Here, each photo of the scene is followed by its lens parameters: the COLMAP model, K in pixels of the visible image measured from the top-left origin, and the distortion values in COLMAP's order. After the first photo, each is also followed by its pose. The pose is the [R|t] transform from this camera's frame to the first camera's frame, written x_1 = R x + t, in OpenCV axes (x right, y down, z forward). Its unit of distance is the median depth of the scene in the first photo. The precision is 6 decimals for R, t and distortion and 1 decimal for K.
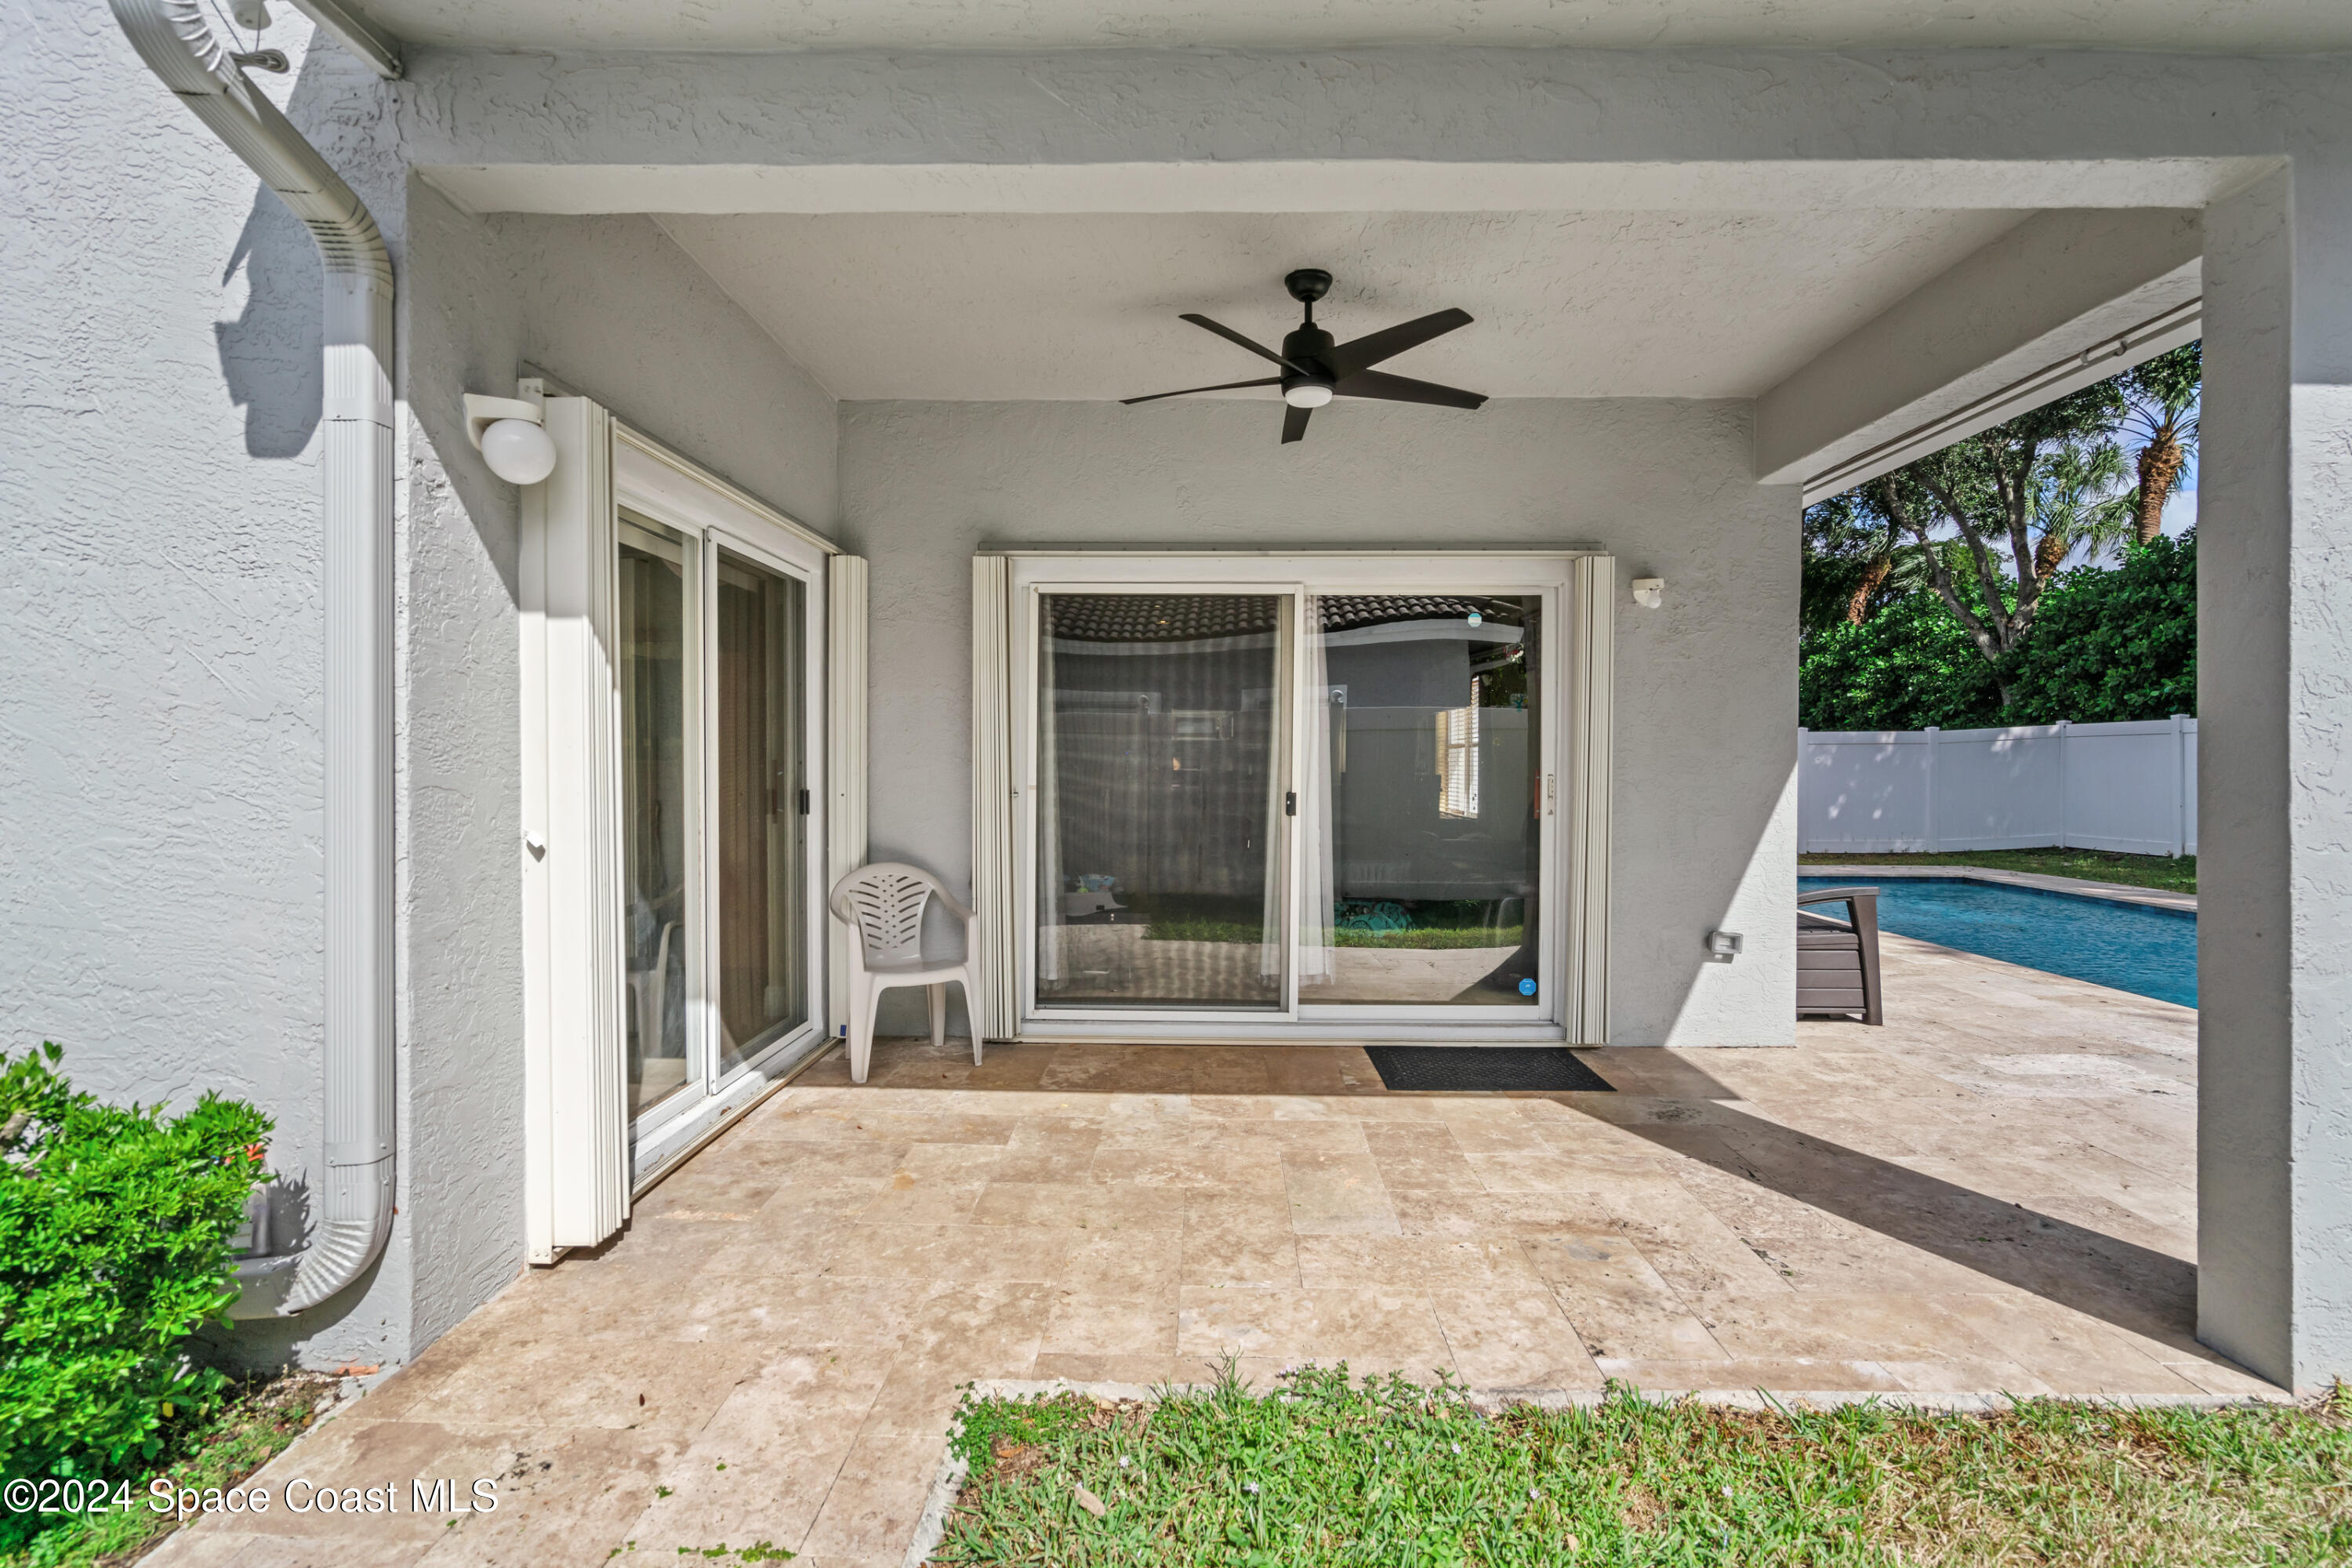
lens RADIAL K [[1077.6, 0, 1180.5], [0, 1077.6, 783.0], [0, 0, 1]] dist [-0.002301, 0.000566]
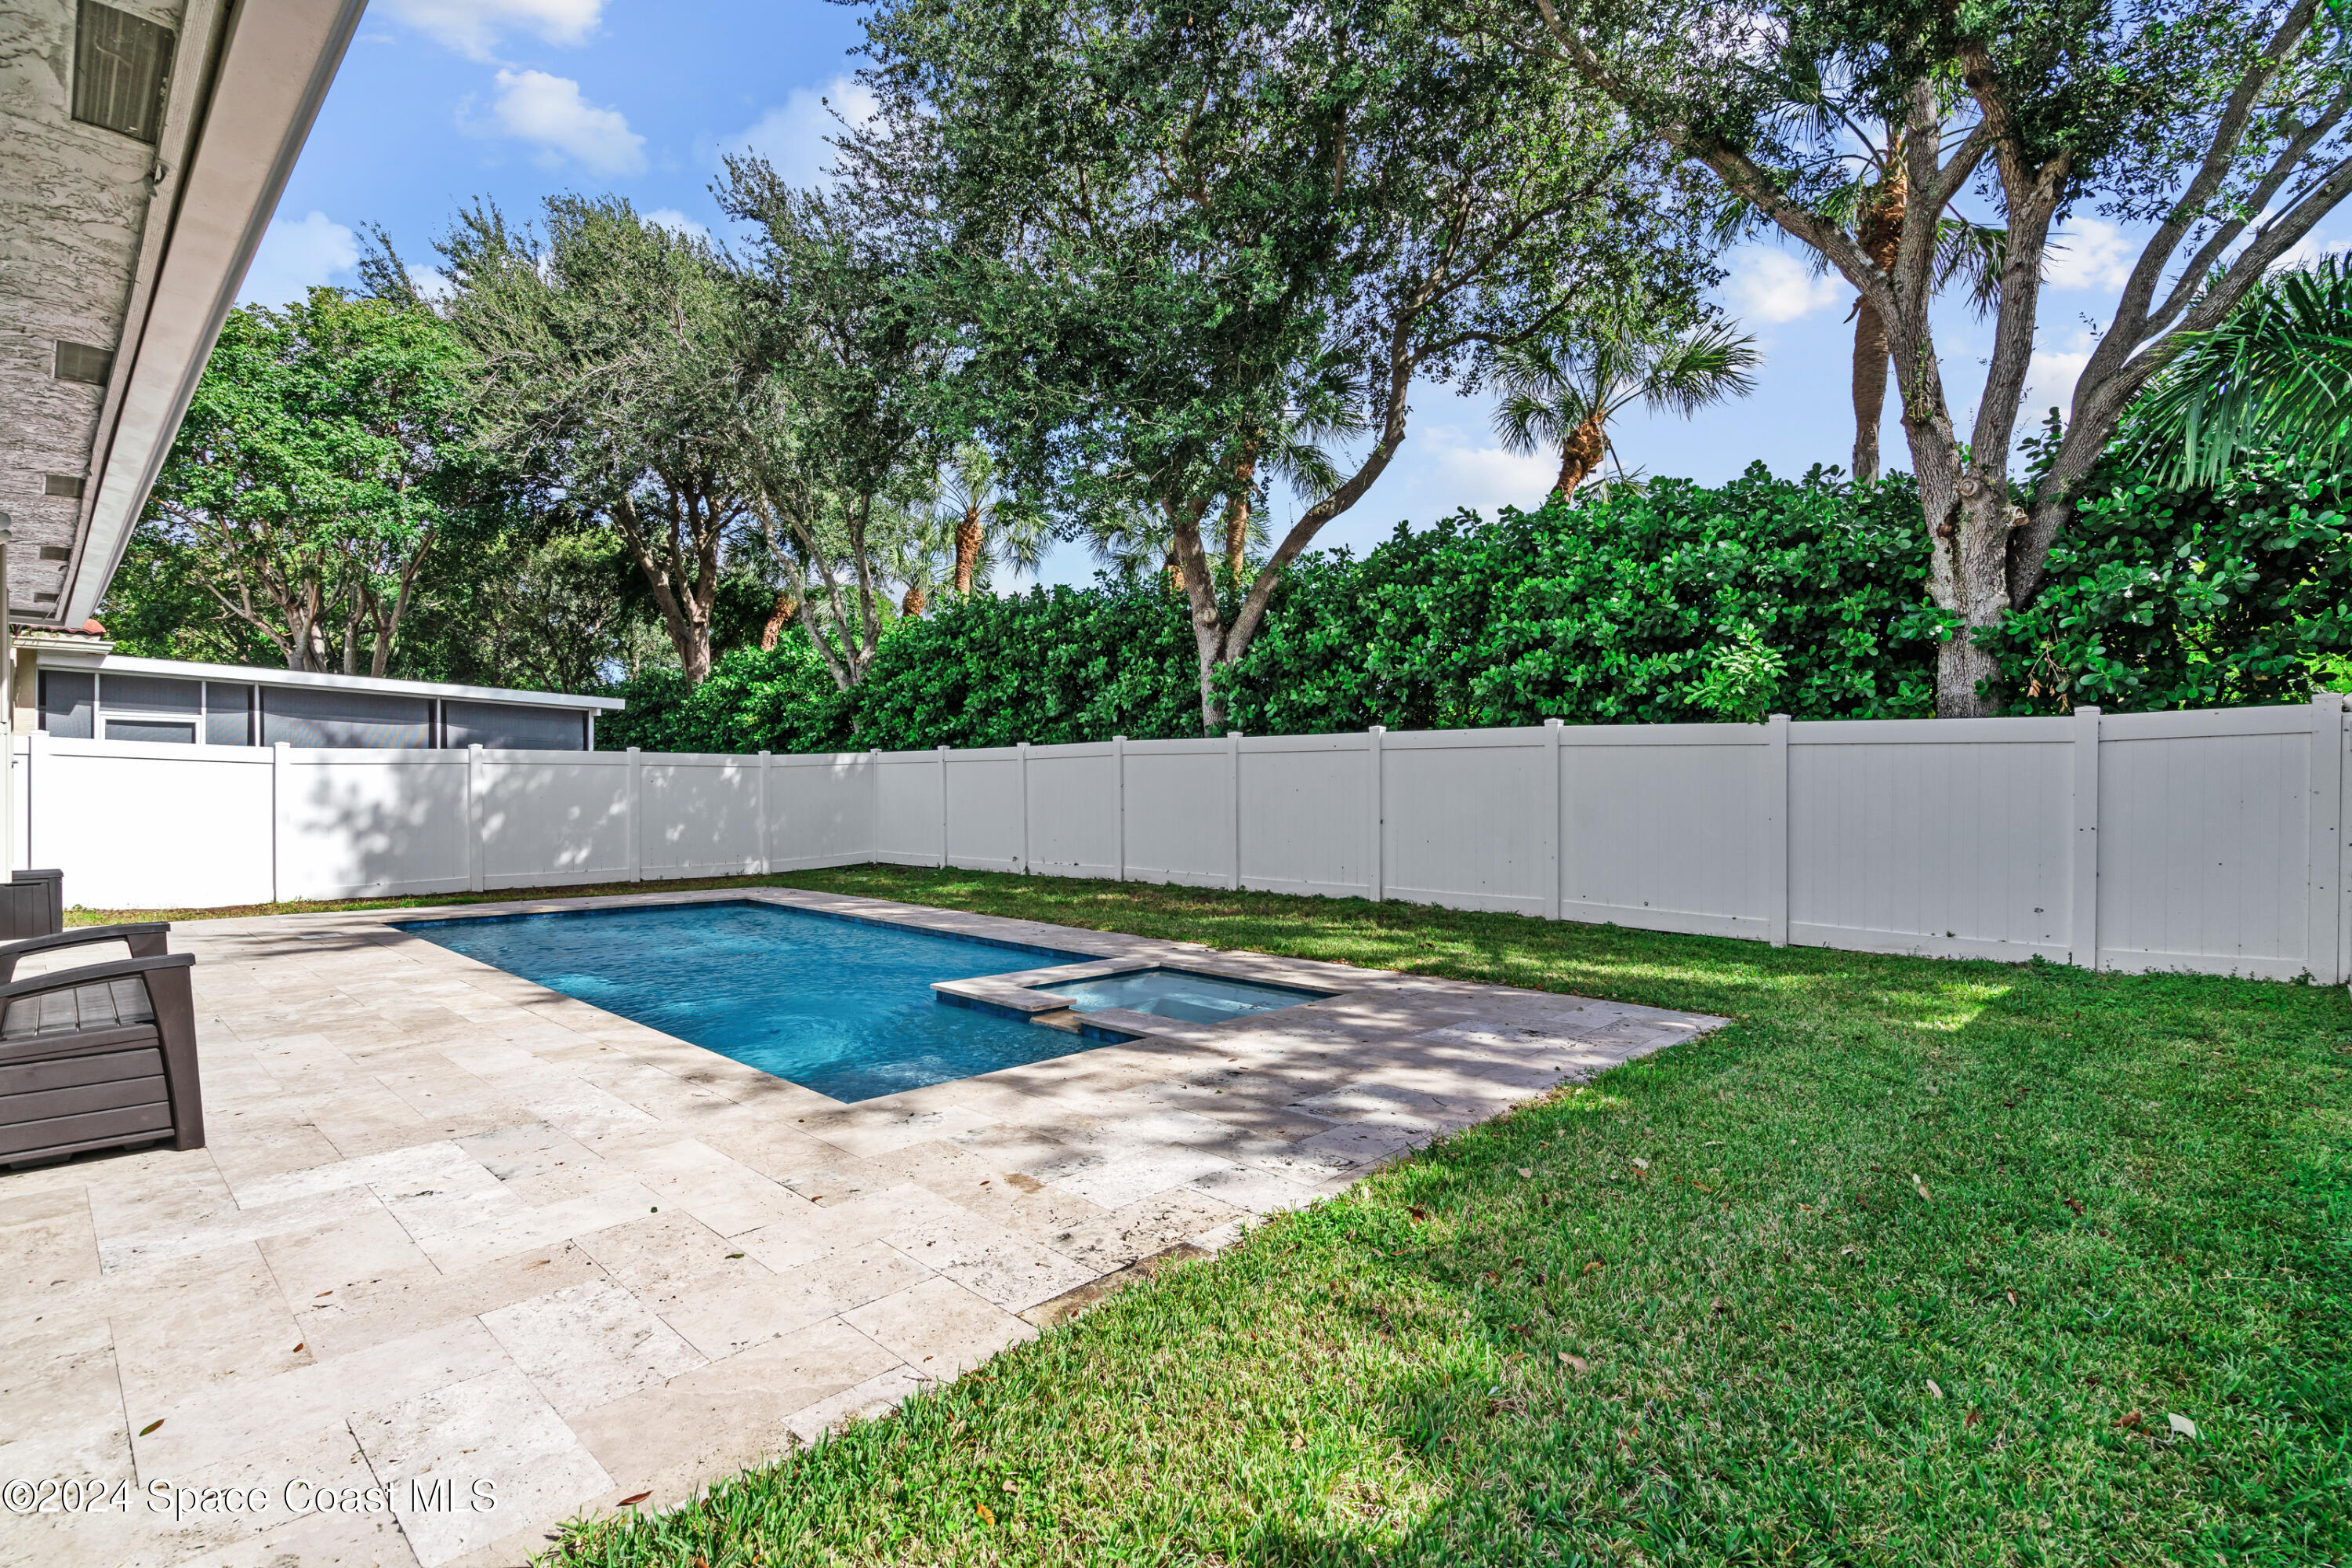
lens RADIAL K [[1103.5, 0, 1176.0], [0, 1103.5, 784.0], [0, 0, 1]] dist [-0.003833, 0.000879]
pose [[0.665724, 0.008206, 0.746152, 0.764372], [0.007312, 0.999820, -0.017520, 0.004791], [-0.746162, 0.017120, 0.665545, 0.050889]]
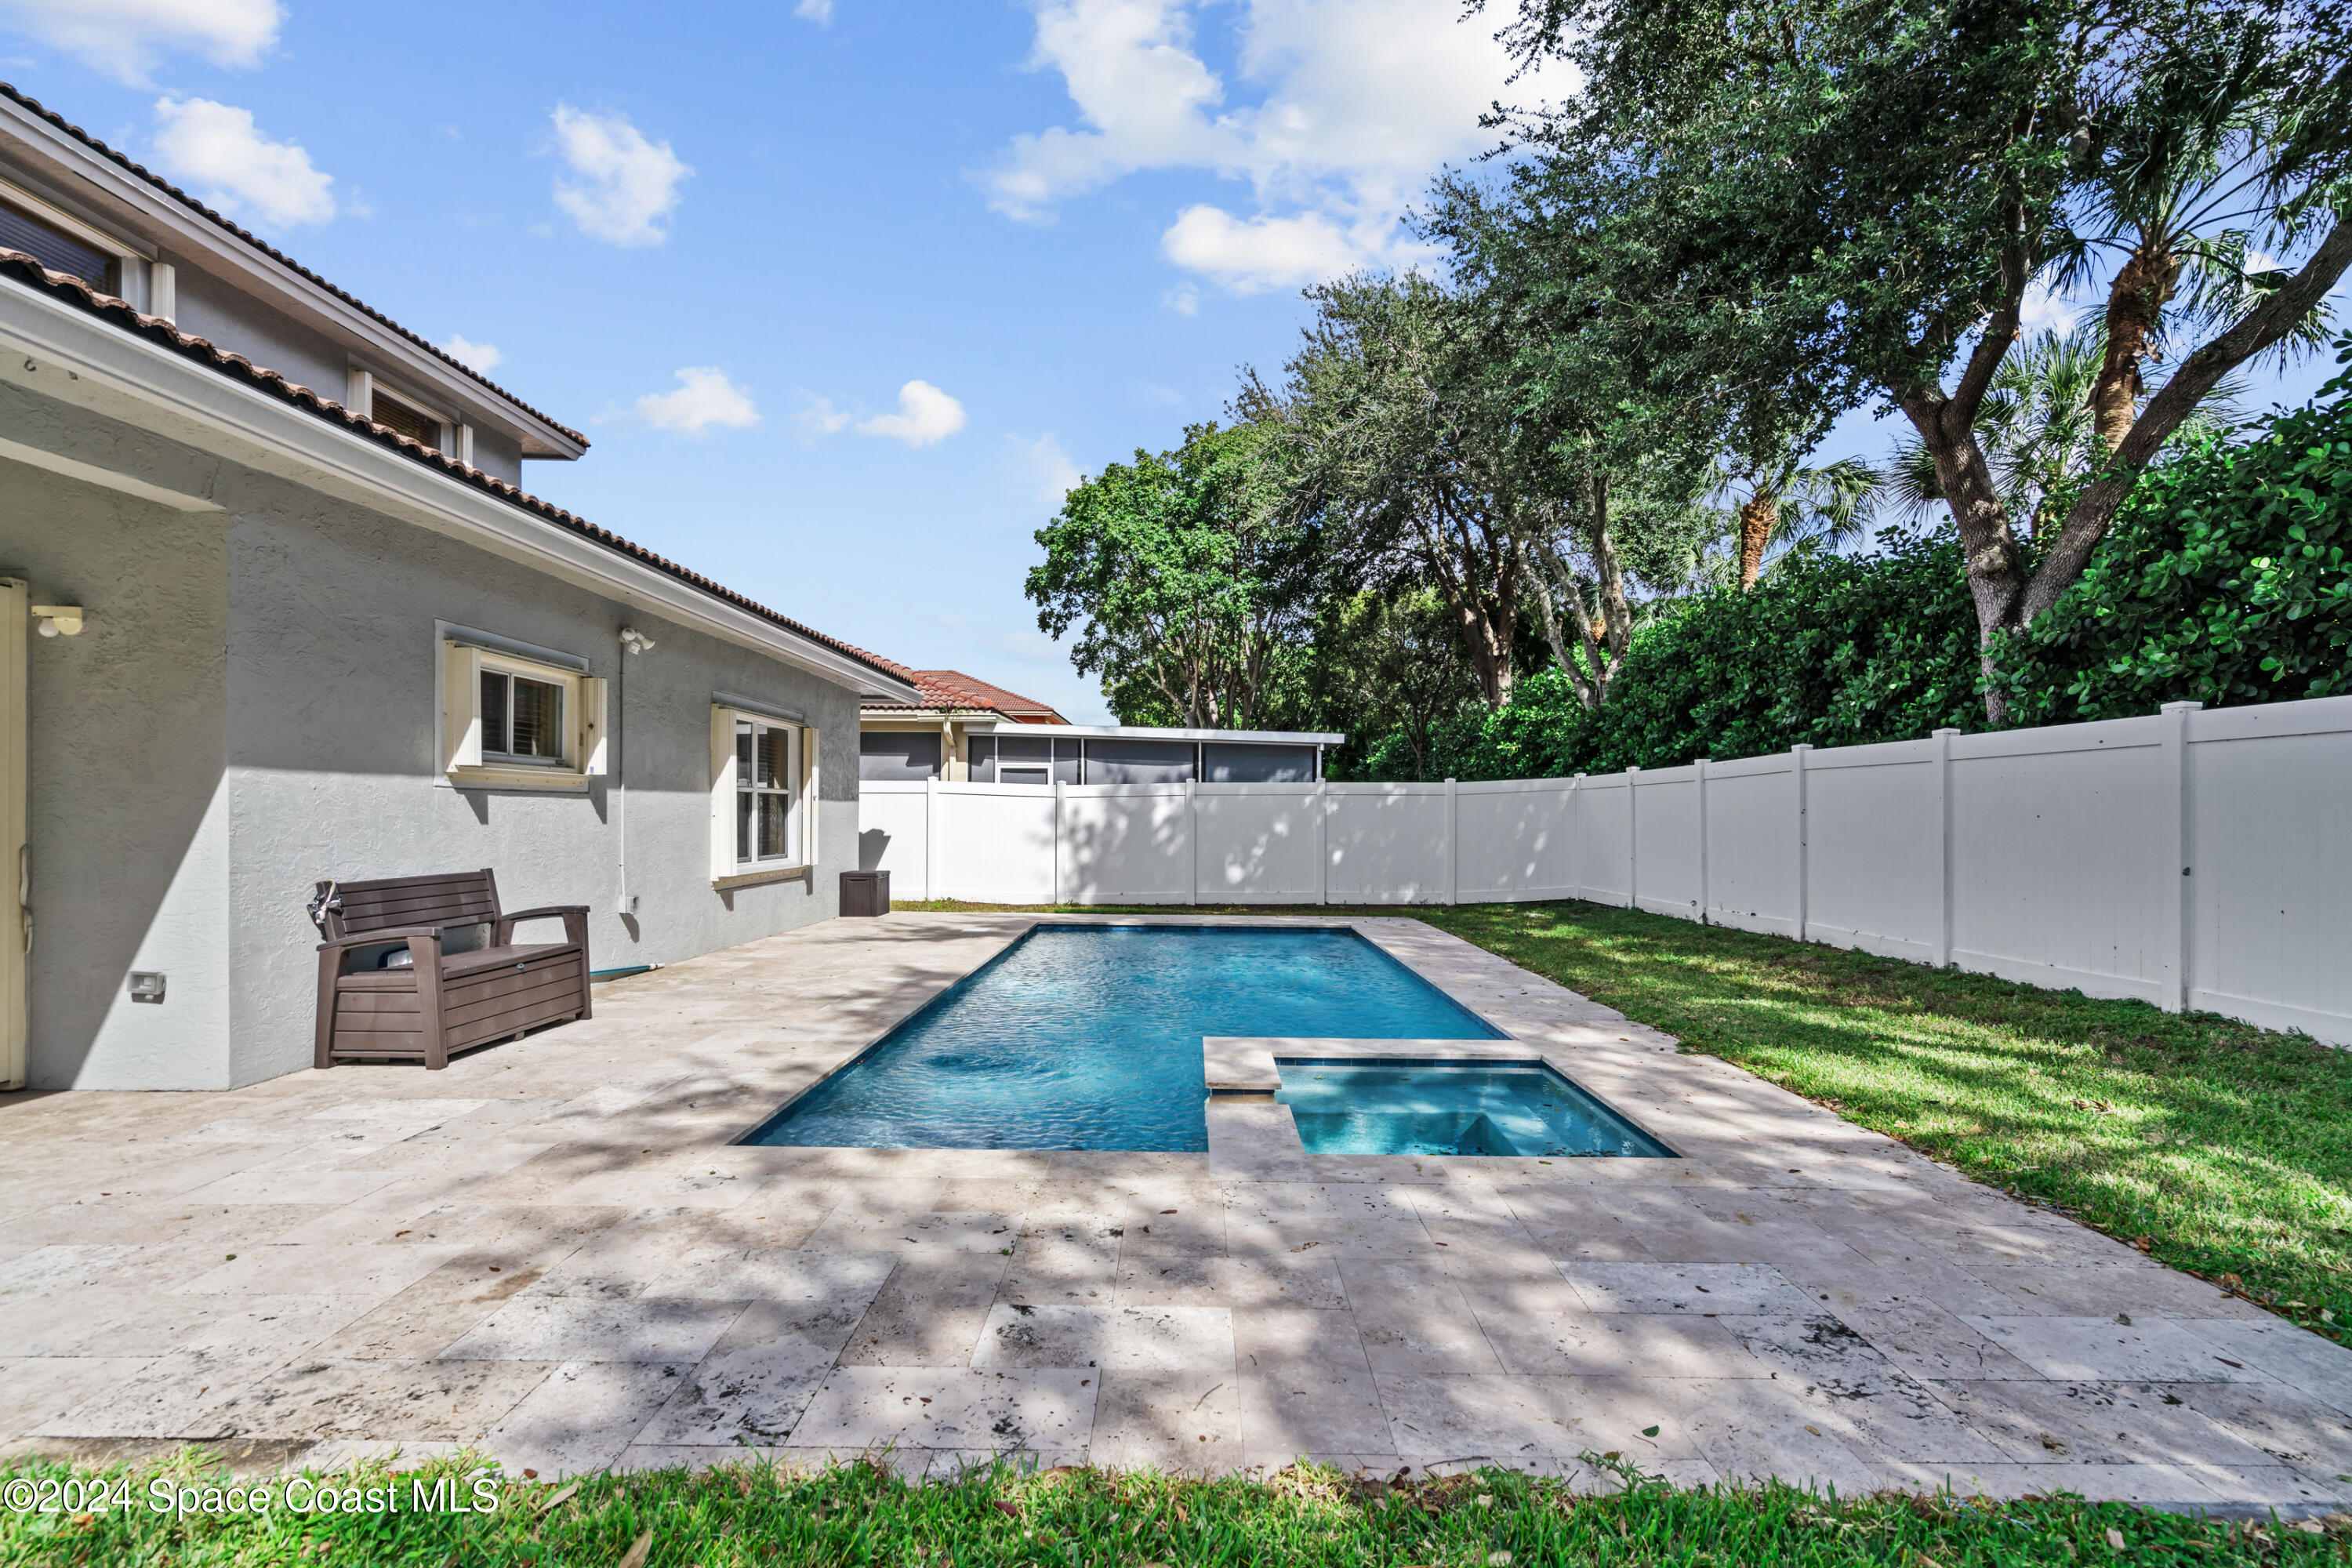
lens RADIAL K [[1072.6, 0, 1179.4], [0, 1072.6, 824.3], [0, 0, 1]] dist [-0.000425, 0.000463]
pose [[0.999786, 0.006553, 0.019614, 1.840841], [-0.006355, 0.999928, -0.010145, 0.012226], [-0.019679, 0.010019, 0.999756, 0.025312]]
